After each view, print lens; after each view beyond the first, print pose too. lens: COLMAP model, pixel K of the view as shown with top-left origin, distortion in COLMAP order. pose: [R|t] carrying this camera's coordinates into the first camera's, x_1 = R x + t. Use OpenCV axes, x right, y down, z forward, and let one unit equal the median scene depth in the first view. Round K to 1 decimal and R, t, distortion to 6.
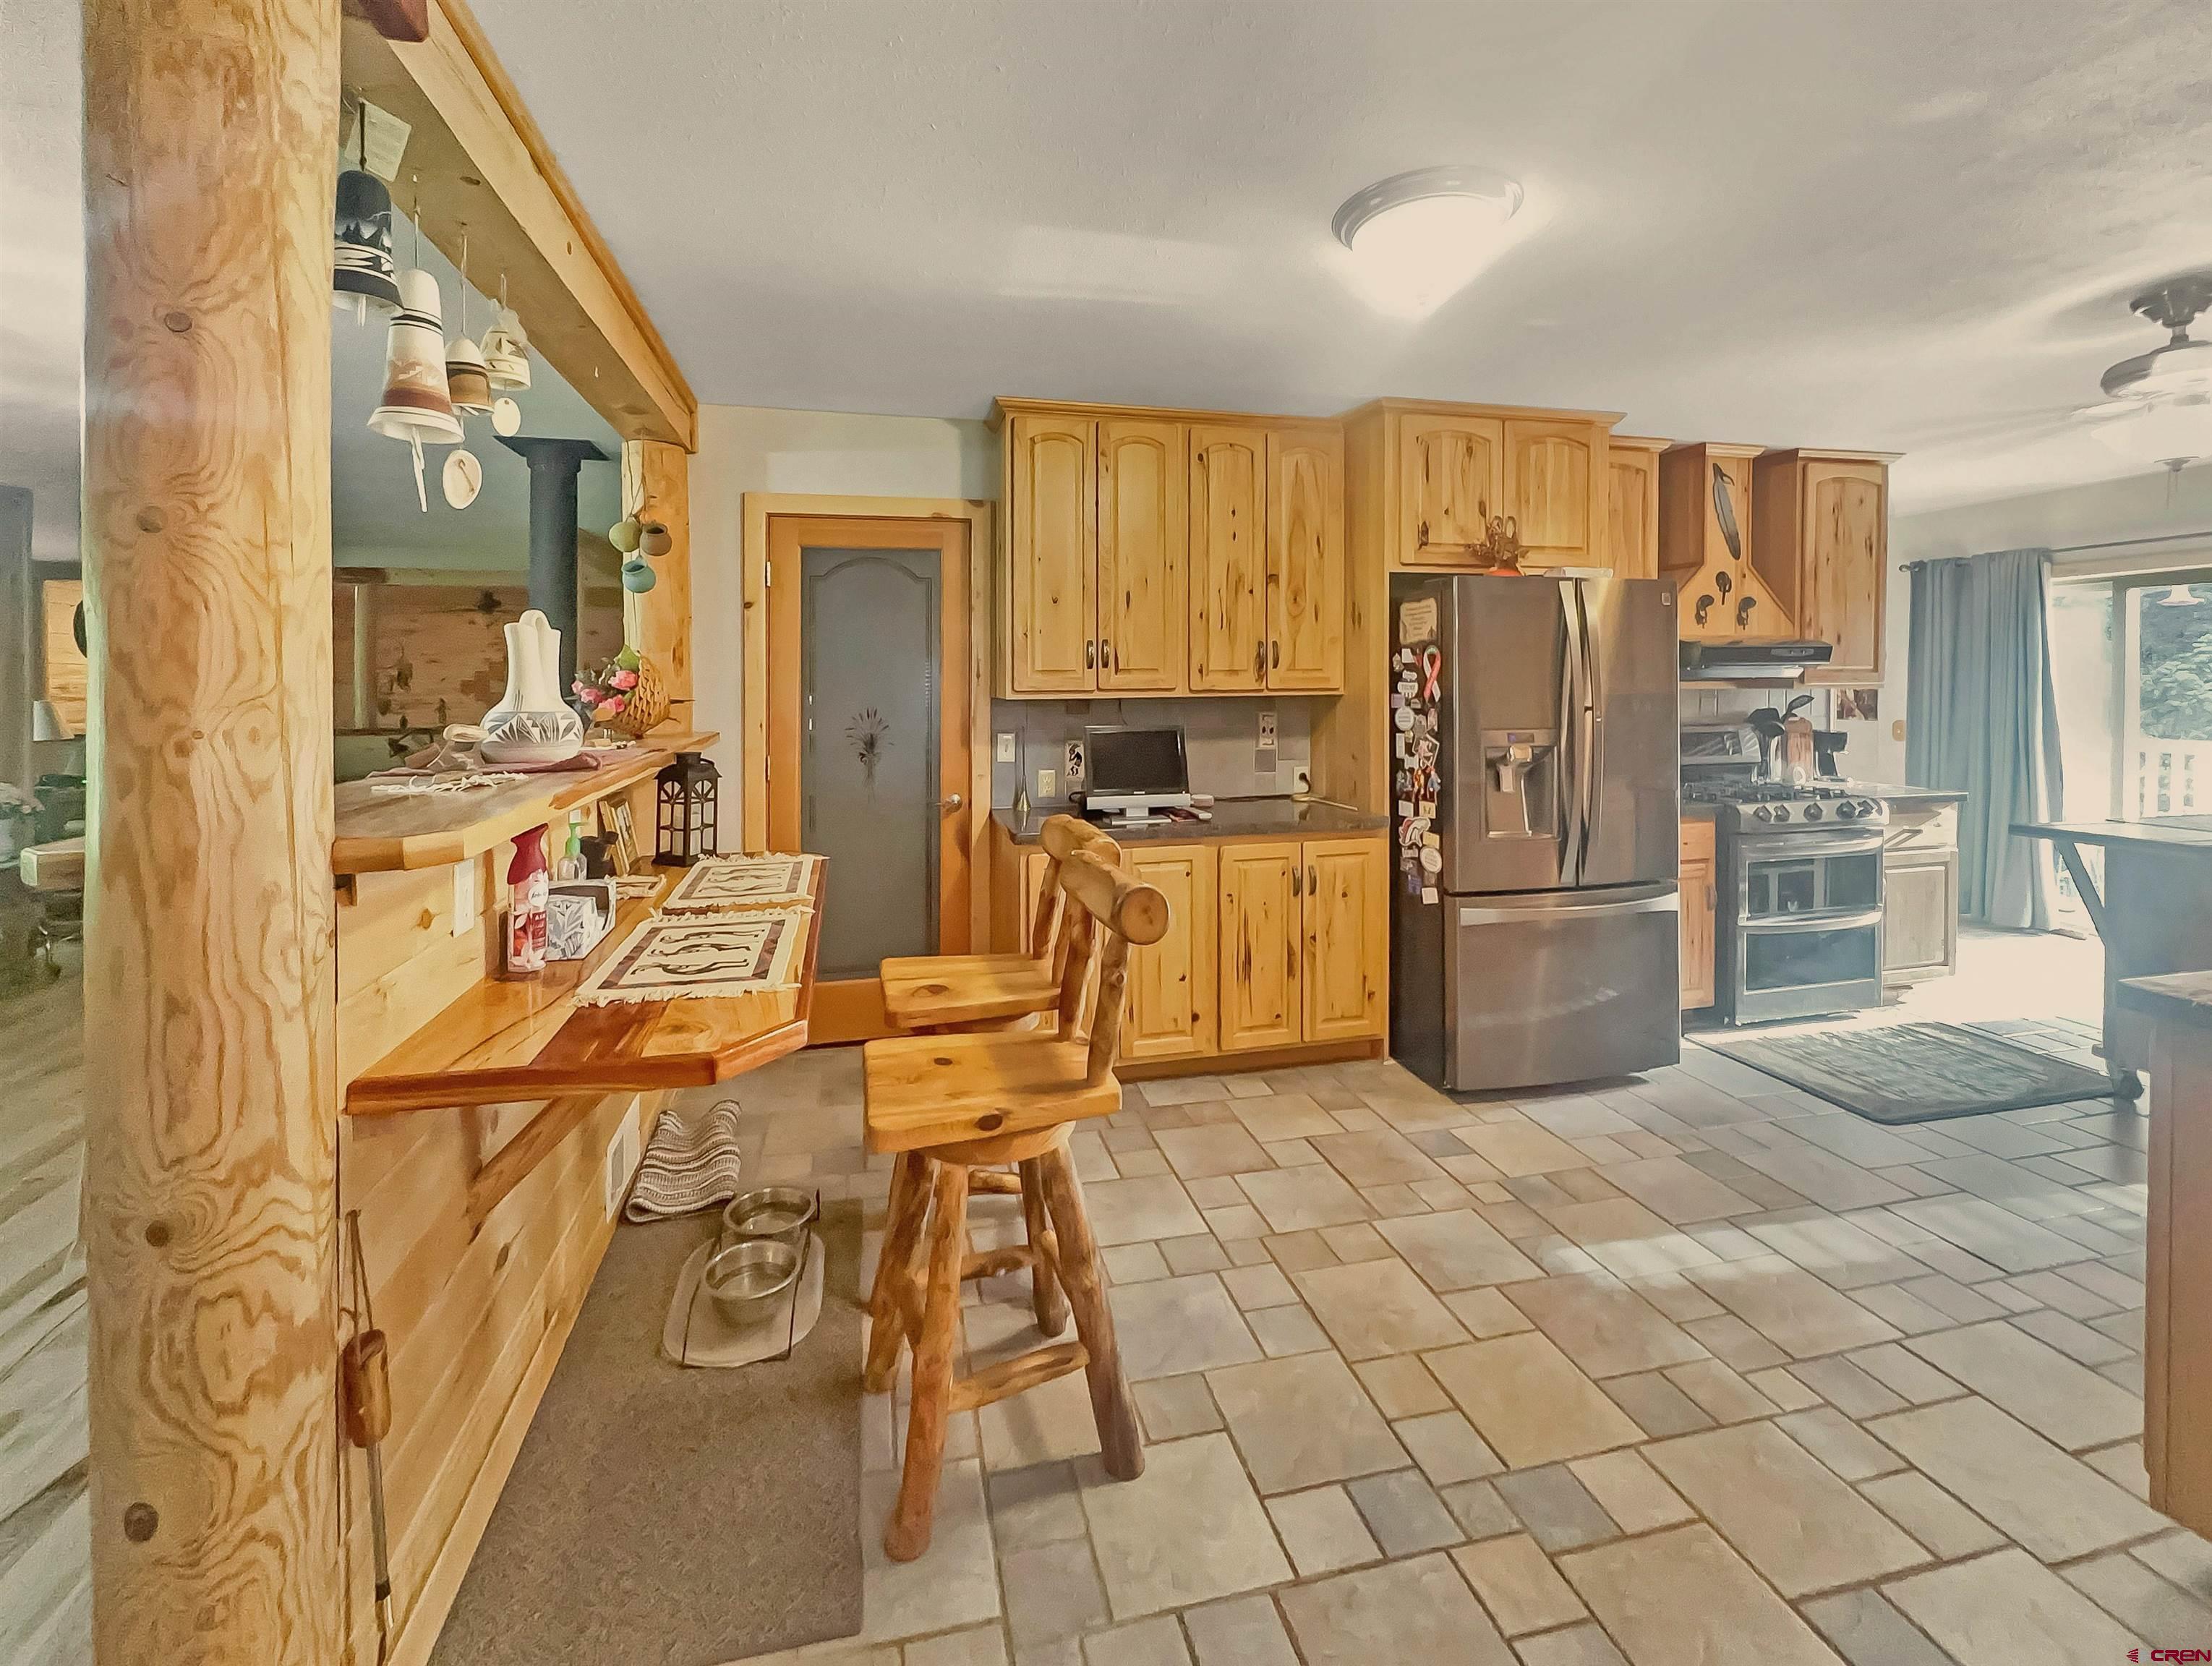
lens RADIAL K [[943.8, 0, 1075.9], [0, 943.8, 691.7], [0, 0, 1]] dist [0.000874, 0.000383]
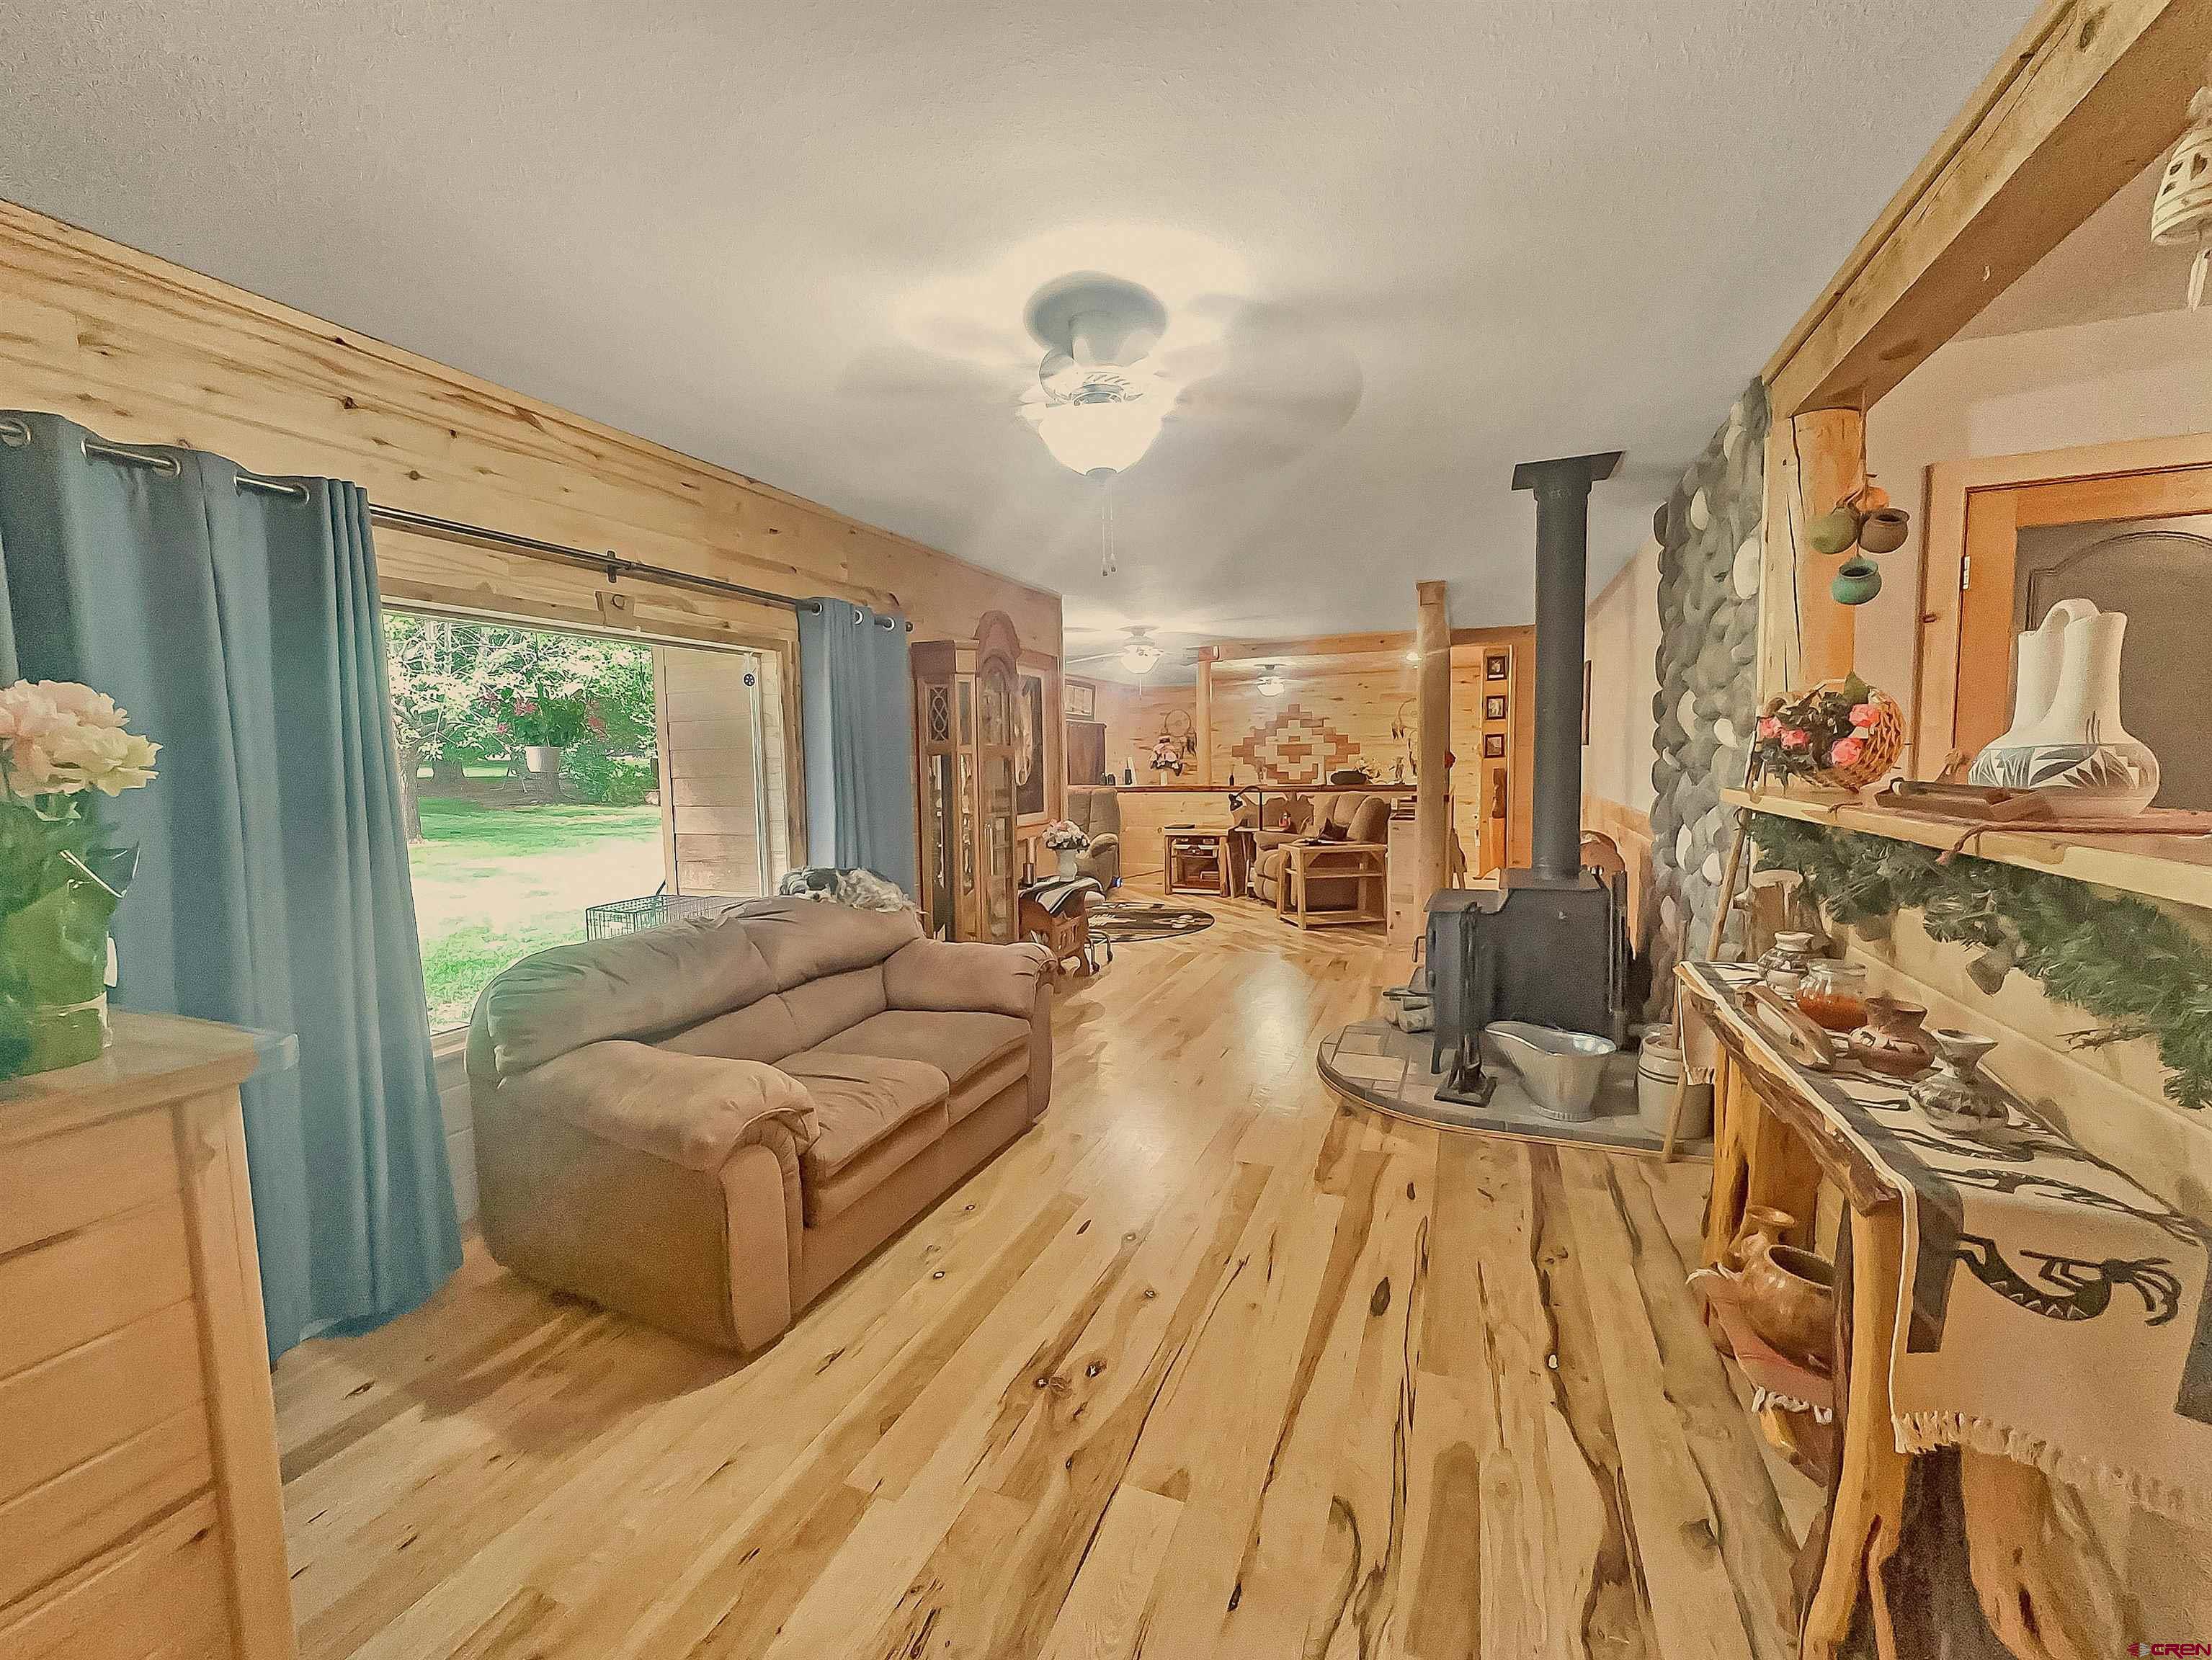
lens RADIAL K [[909.7, 0, 1068.6], [0, 909.7, 834.2], [0, 0, 1]] dist [-0.003021, -0.000328]
pose [[0.805911, 0.040960, -0.590618, -0.432205], [0.007335, 0.996836, 0.079141, 0.015594], [0.591991, -0.068113, 0.803061, 0.013869]]
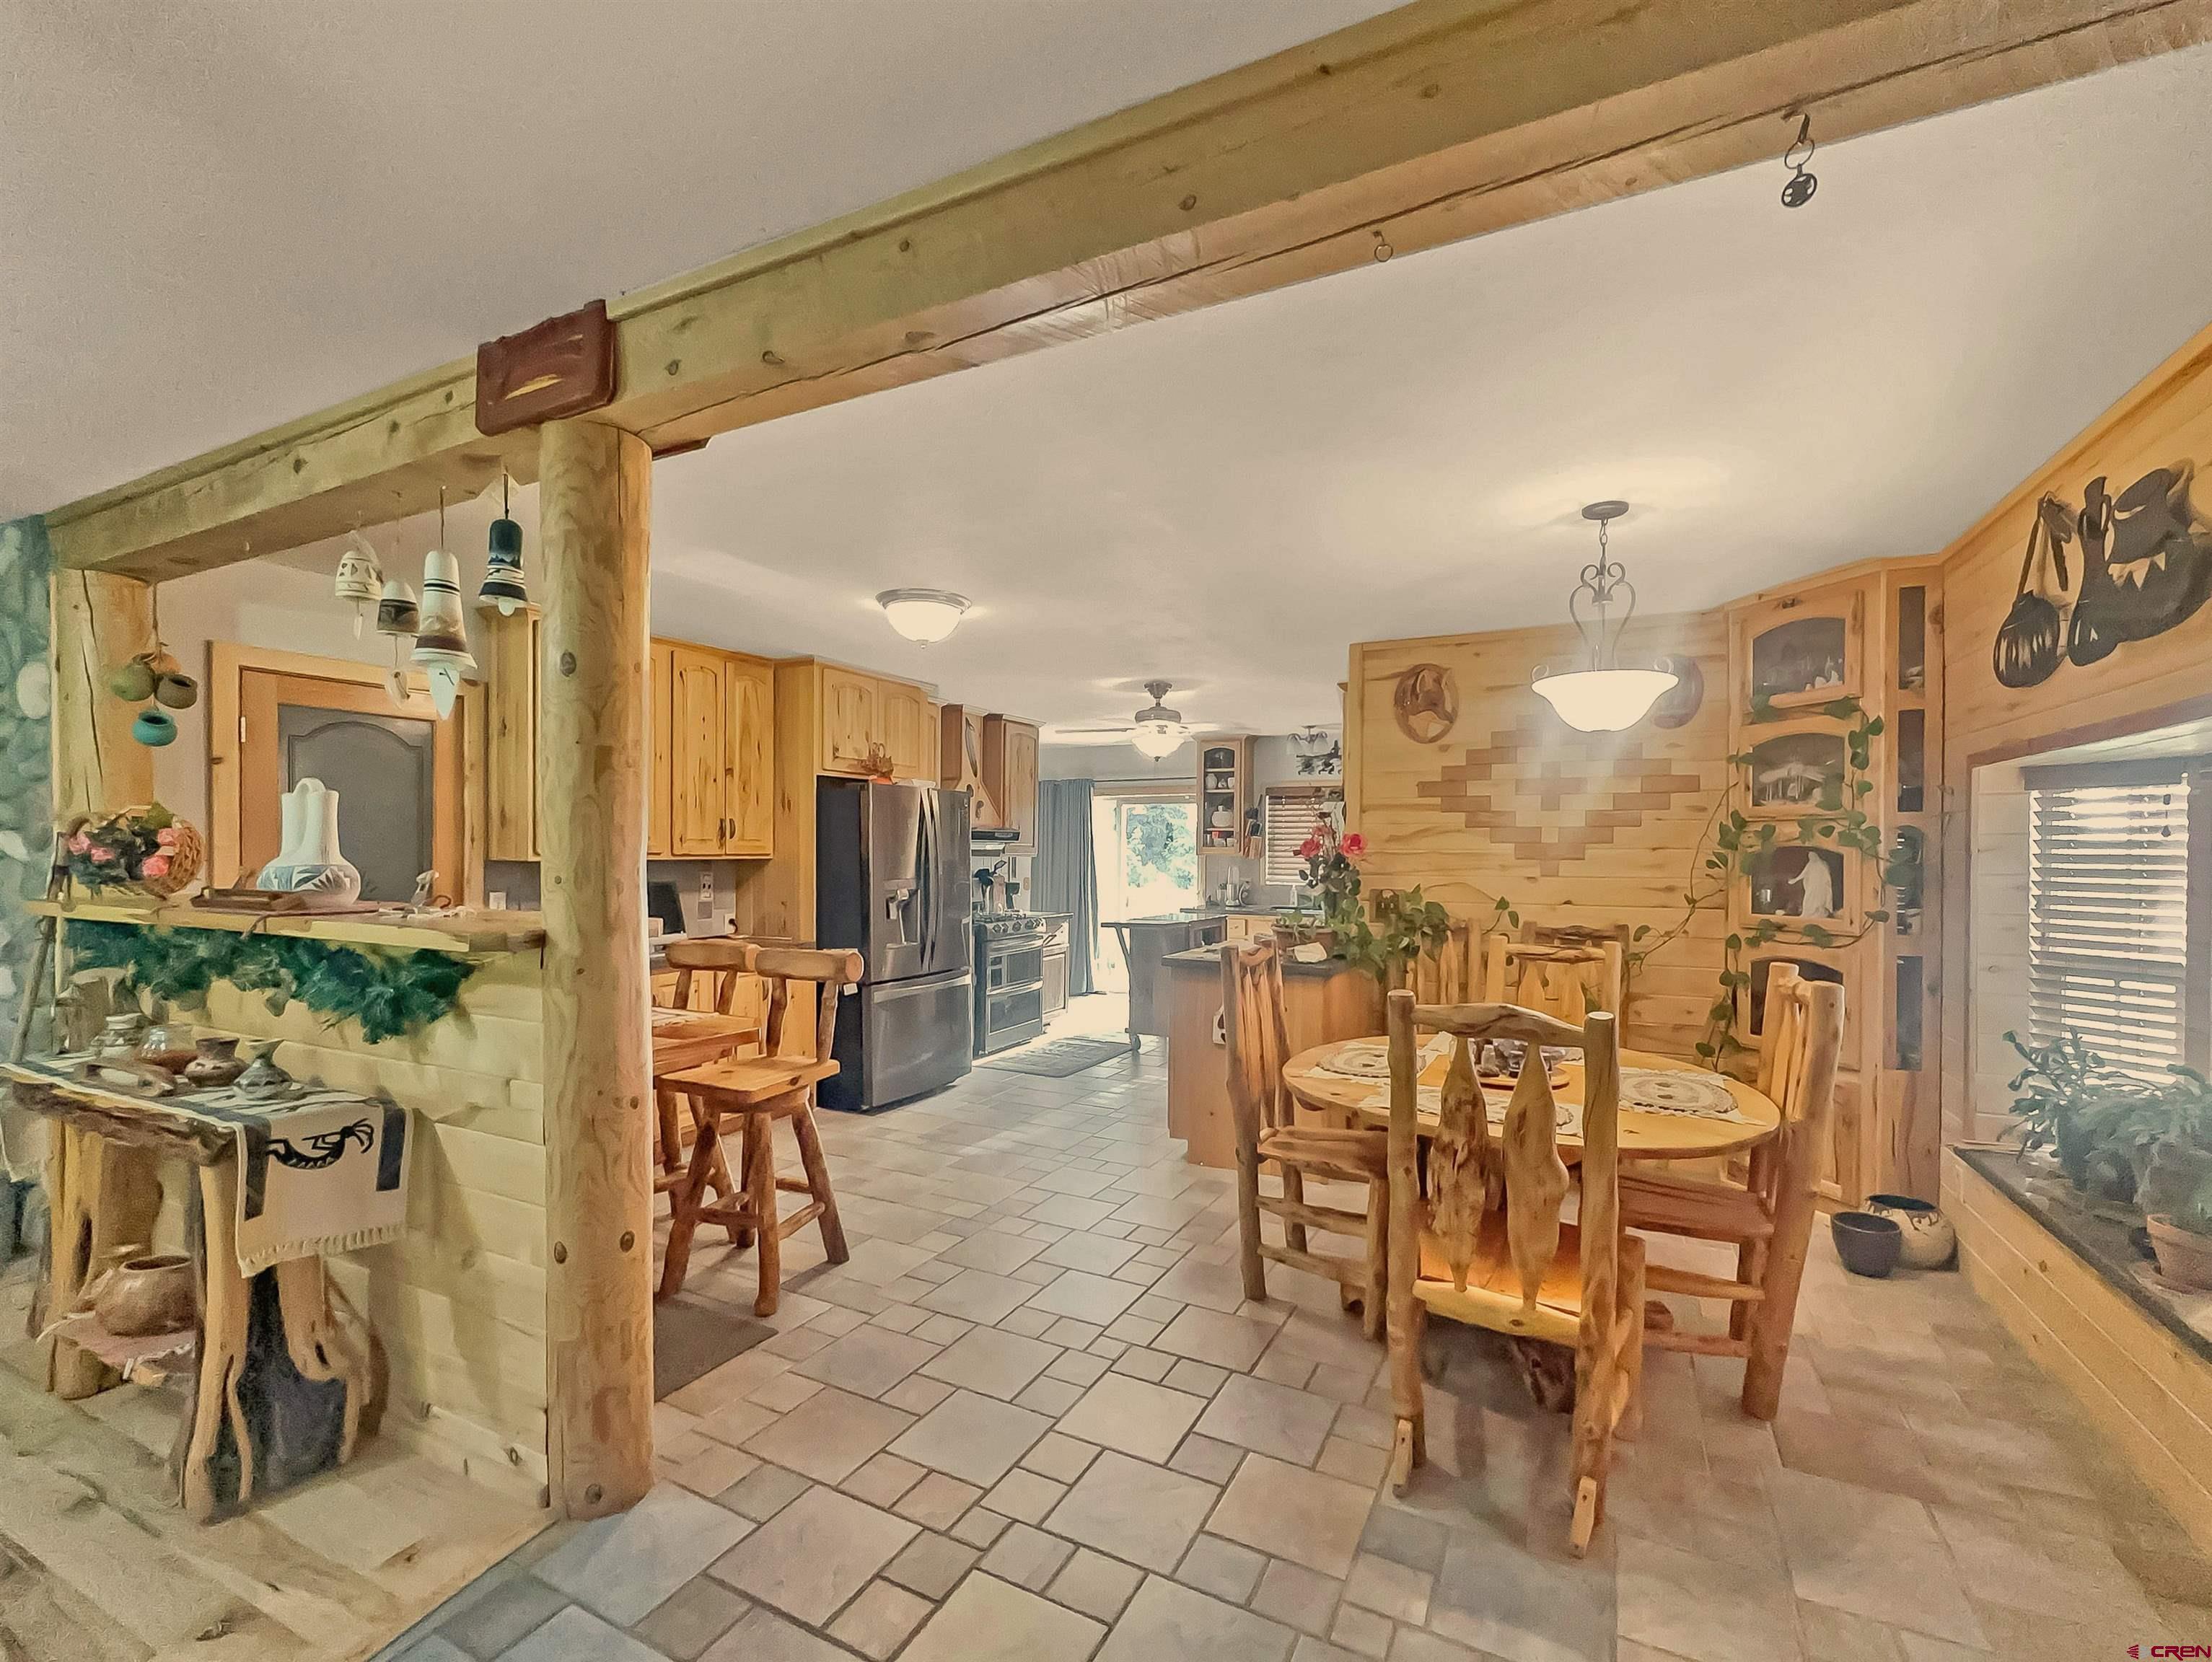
lens RADIAL K [[959.6, 0, 1141.6], [0, 959.6, 856.4], [0, 0, 1]] dist [0.002845, -0.000033]
pose [[0.625209, 0.005128, 0.780441, -0.483535], [0.000922, 0.999973, -0.007309, 0.010925], [-0.780457, 0.005289, 0.625187, -0.306389]]
